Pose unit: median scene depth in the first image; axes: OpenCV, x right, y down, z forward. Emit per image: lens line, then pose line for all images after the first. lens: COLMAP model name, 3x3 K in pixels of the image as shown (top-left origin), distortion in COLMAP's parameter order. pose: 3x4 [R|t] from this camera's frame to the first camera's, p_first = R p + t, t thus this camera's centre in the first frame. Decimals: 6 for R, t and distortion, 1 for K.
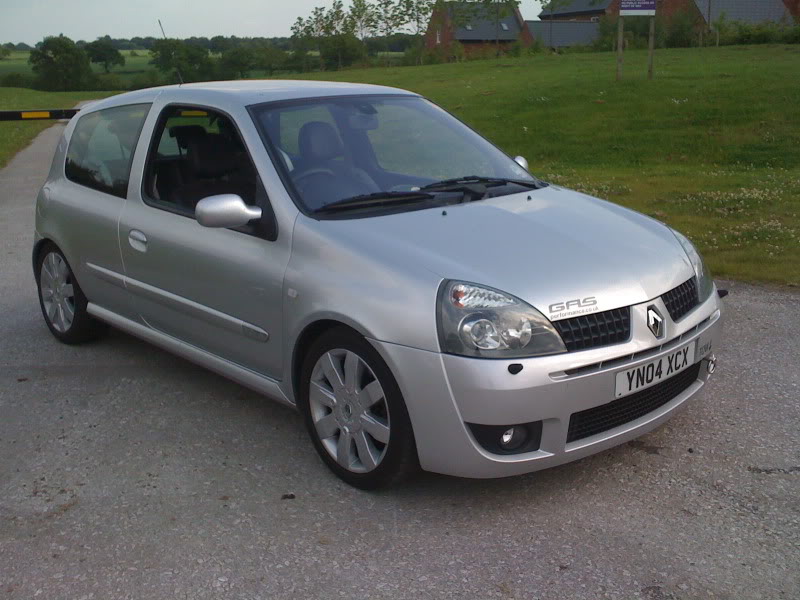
lens RADIAL K [[850.9, 0, 371.6], [0, 850.9, 298.3], [0, 0, 1]] dist [0.146326, -0.504281]
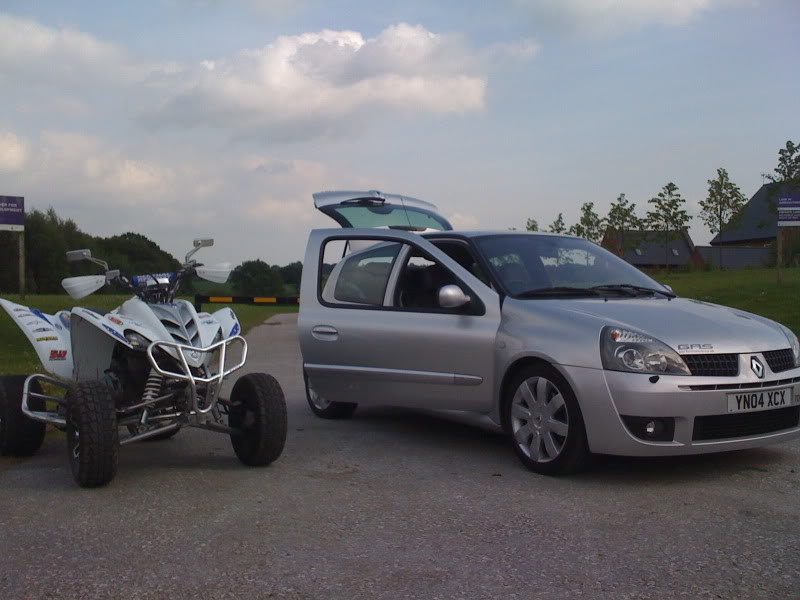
lens RADIAL K [[850.9, 0, 371.6], [0, 850.9, 298.3], [0, 0, 1]] dist [0.146326, -0.504281]
pose [[0.980829, 0.016960, -0.194133, -0.027154], [-0.066163, 0.966012, -0.249886, 0.322728], [0.183297, 0.257940, 0.948614, -0.521440]]
